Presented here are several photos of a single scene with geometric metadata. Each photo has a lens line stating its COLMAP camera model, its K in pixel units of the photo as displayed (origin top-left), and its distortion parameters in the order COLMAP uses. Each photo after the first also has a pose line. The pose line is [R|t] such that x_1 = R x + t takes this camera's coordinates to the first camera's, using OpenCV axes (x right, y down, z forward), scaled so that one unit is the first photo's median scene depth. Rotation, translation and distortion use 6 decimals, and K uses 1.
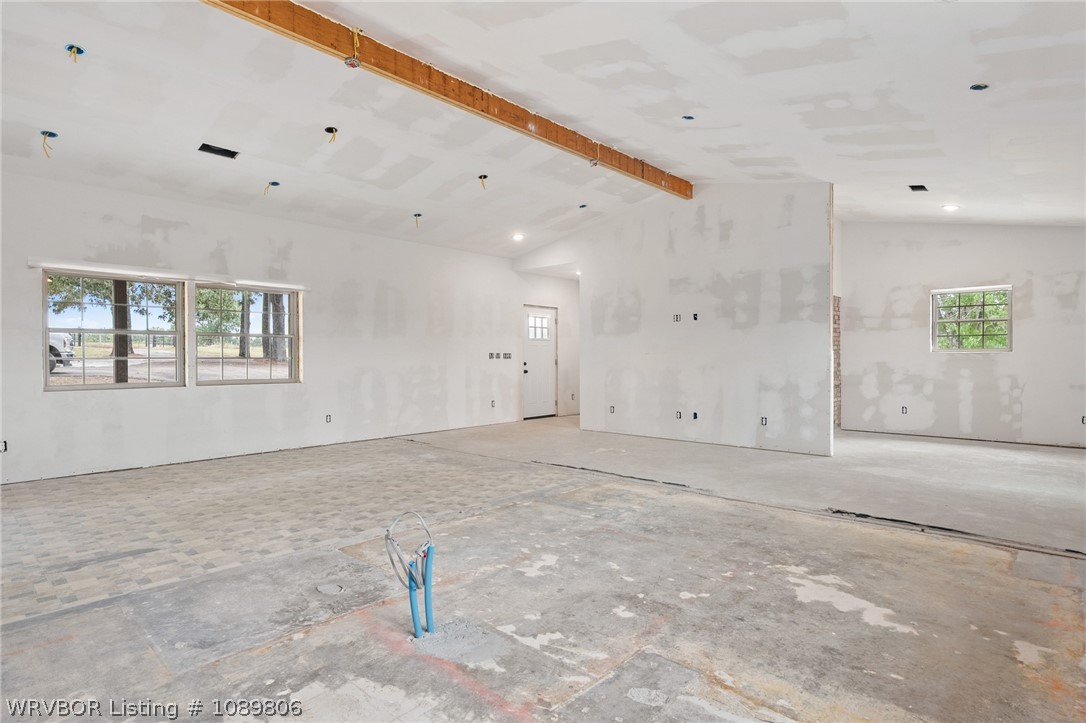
lens RADIAL K [[570.9, 0, 546.4], [0, 570.9, 362.0], [0, 0, 1]] dist [-0.012575, 0.004773]
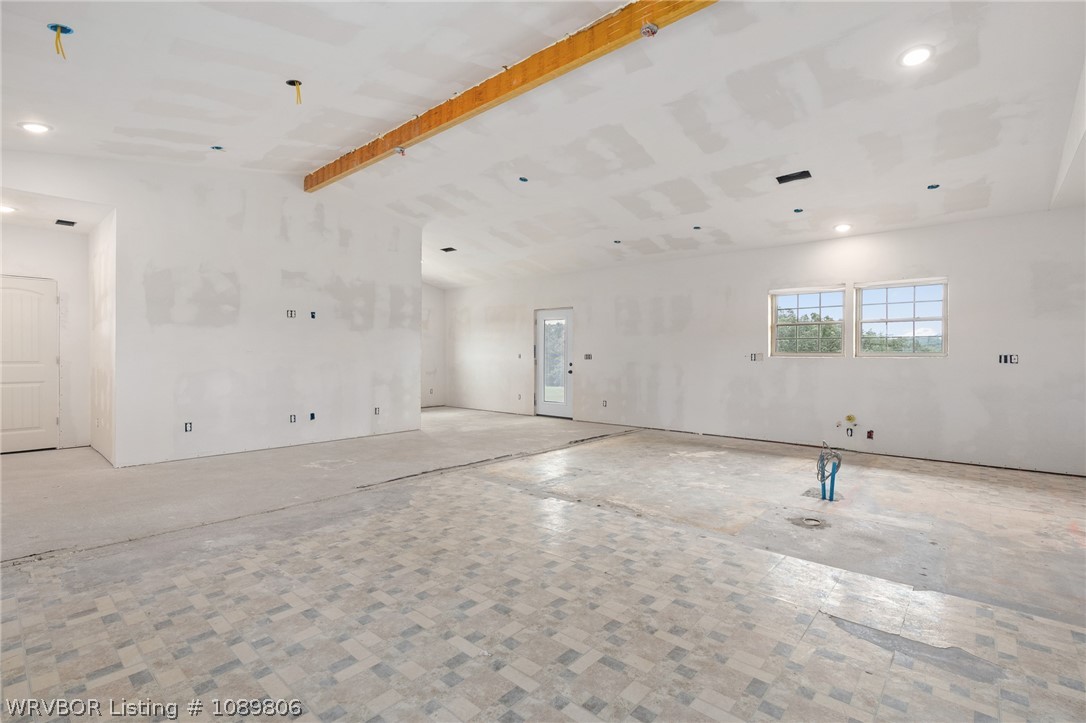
lens RADIAL K [[487.6, 0, 546.2], [0, 487.6, 357.4], [0, 0, 1]] dist [-0.011007, 0.000888]
pose [[-0.014178, -0.000335, 0.999899, -1.091261], [0.005280, 0.999986, 0.000410, -0.008716], [-0.999886, 0.005285, -0.014176, 1.160614]]
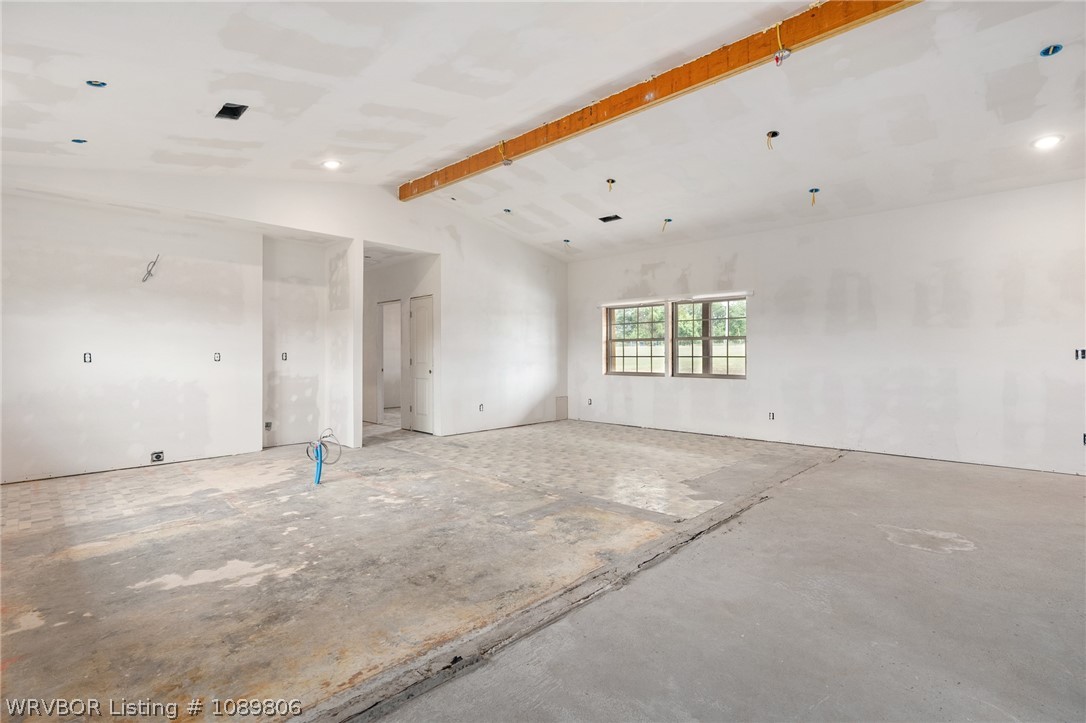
lens RADIAL K [[513.6, 0, 545.1], [0, 513.6, 356.7], [0, 0, 1]] dist [-0.009549, 0.003569]
pose [[-0.033416, 0.003993, -0.999434, 1.009667], [-0.008053, 0.999958, 0.004265, -0.015219], [0.999409, 0.008191, -0.033383, 1.133757]]
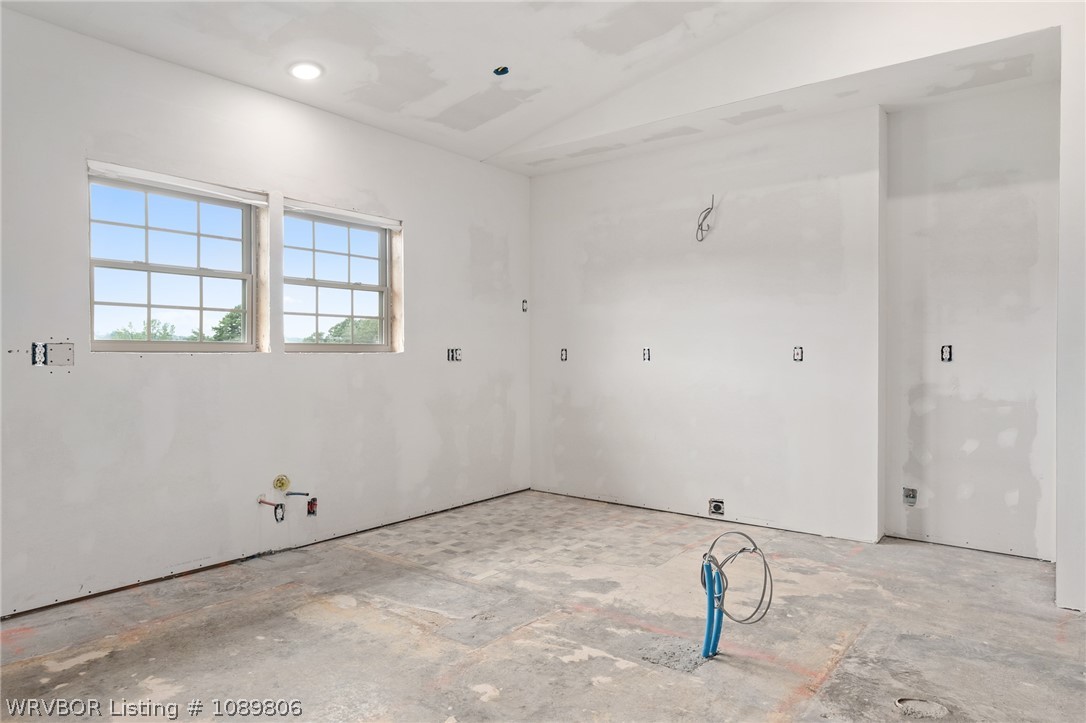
lens RADIAL K [[684.2, 0, 533.9], [0, 684.2, 359.5], [0, 0, 1]] dist [0.001129, 0.000653]
pose [[-0.997994, 0.001498, -0.063295, 0.081572], [0.000326, 0.999829, 0.018511, -0.011867], [0.063312, 0.018454, -0.997823, 1.214140]]
